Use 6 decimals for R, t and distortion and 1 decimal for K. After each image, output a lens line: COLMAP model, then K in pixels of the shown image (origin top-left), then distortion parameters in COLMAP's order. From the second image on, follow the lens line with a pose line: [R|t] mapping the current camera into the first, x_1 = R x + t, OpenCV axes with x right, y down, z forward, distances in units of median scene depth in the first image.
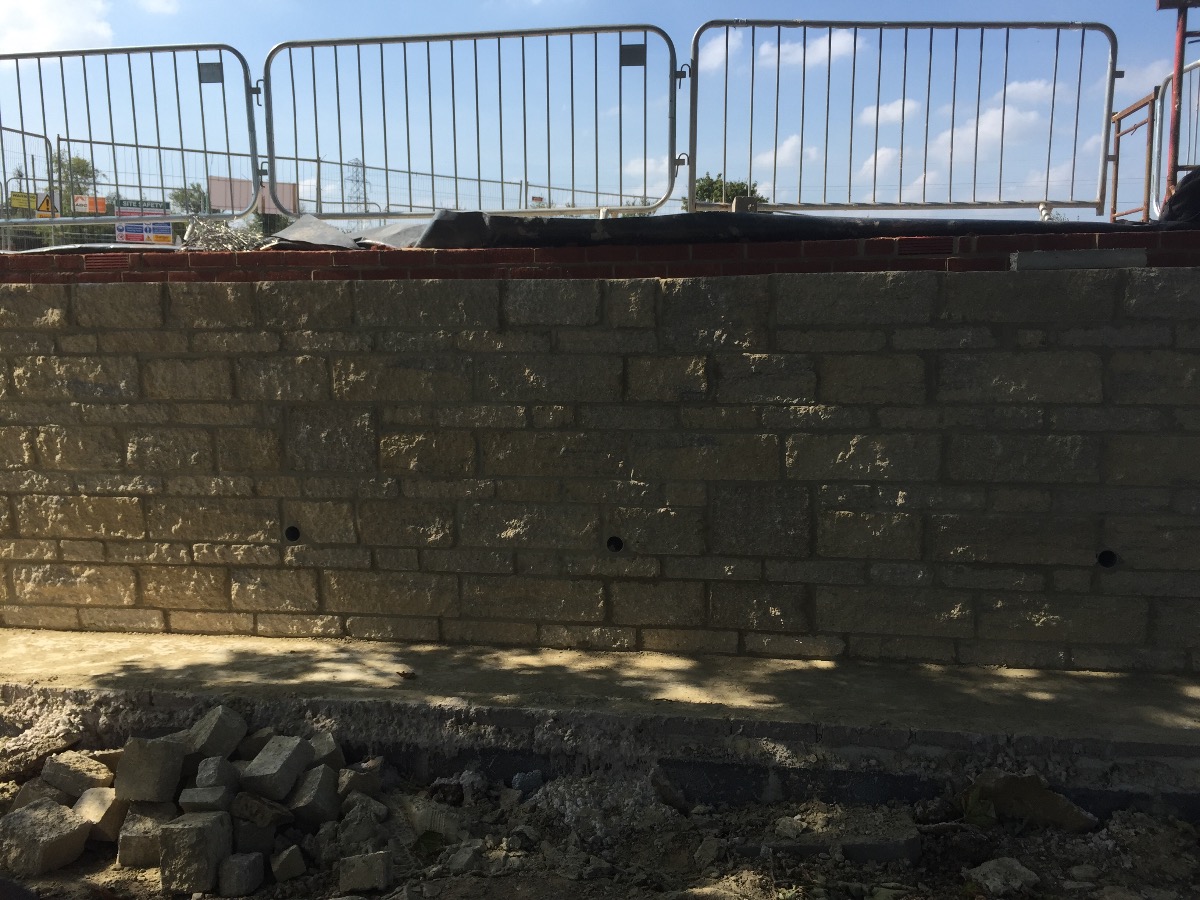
lens RADIAL K [[1031.5, 0, 600.0], [0, 1031.5, 450.0], [0, 0, 1]] dist [0.072382, -0.090100]
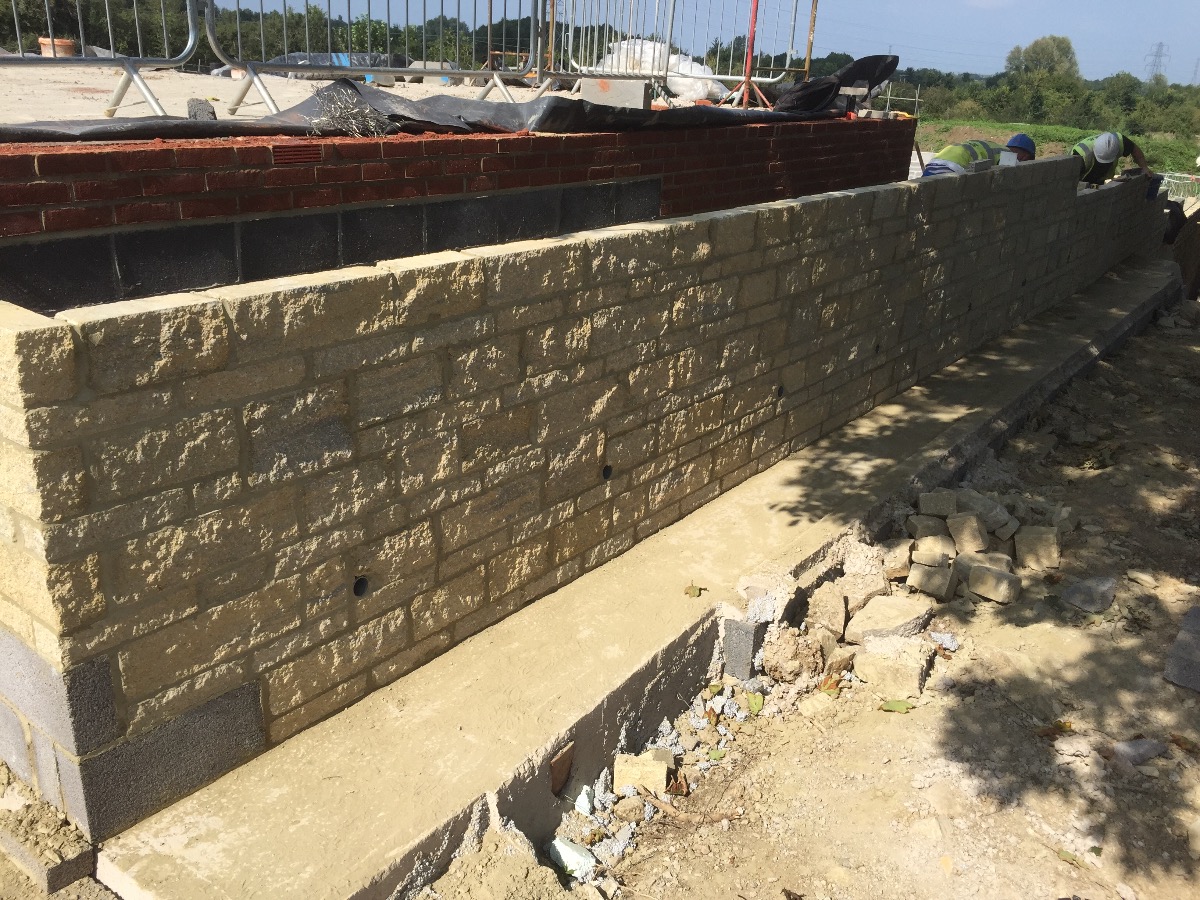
lens RADIAL K [[1031.5, 0, 600.0], [0, 1031.5, 450.0], [0, 0, 1]] dist [0.072382, -0.090100]
pose [[0.463683, -0.281238, 0.840181, -1.528421], [0.073376, 0.957216, 0.279918, -0.235888], [-0.882958, -0.068143, 0.464480, 0.566614]]
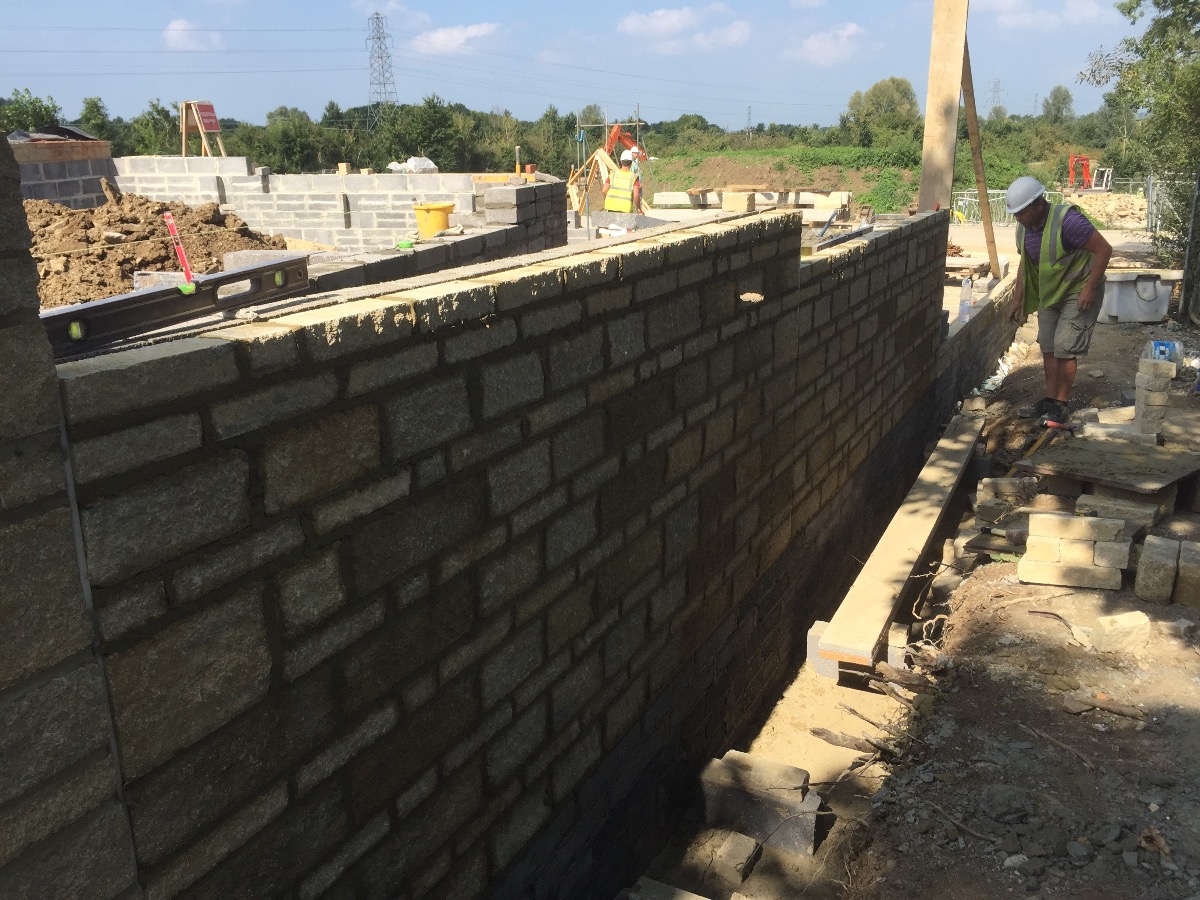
lens RADIAL K [[1031.5, 0, 600.0], [0, 1031.5, 450.0], [0, 0, 1]] dist [0.072382, -0.090100]
pose [[0.366348, -0.266311, 0.891553, 2.917638], [0.155937, 0.962188, 0.223334, 0.188582], [-0.917318, 0.057208, 0.394023, 0.183266]]
